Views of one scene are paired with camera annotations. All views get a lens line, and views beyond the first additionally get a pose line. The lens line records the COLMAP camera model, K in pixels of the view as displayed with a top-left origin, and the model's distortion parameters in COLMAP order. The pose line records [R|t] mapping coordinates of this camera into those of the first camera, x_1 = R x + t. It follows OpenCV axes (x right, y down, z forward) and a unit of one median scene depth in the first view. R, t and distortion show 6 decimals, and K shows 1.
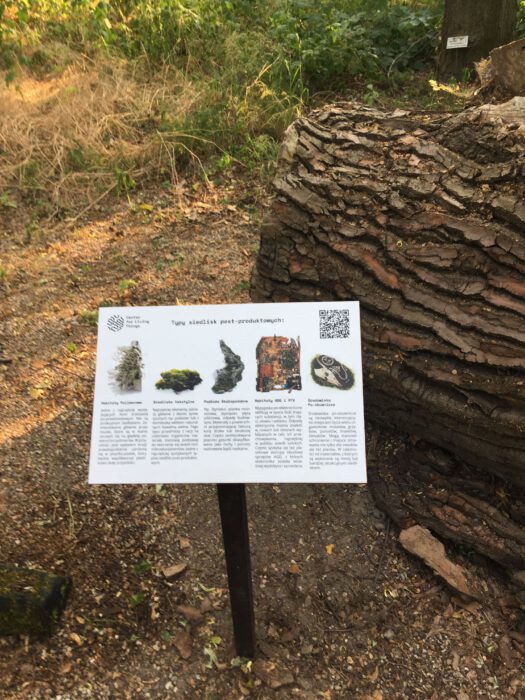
lens RADIAL K [[598.6, 0, 261.1], [0, 598.6, 348.2], [0, 0, 1]] dist [0.068868, -0.035207]
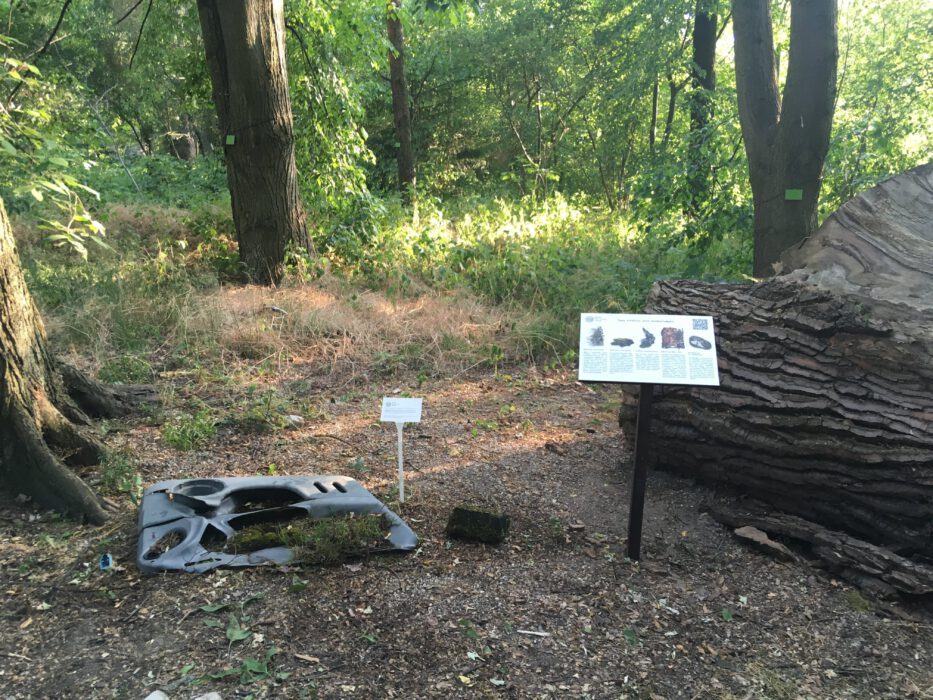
lens RADIAL K [[797.8, 0, 468.3], [0, 797.8, 350.5], [0, 0, 1]] dist [0.068868, -0.035207]
pose [[0.993116, 0.083814, -0.081832, -0.292707], [-0.111464, 0.890957, -0.440194, 0.902689], [0.036014, 0.446285, 0.894166, -0.972562]]
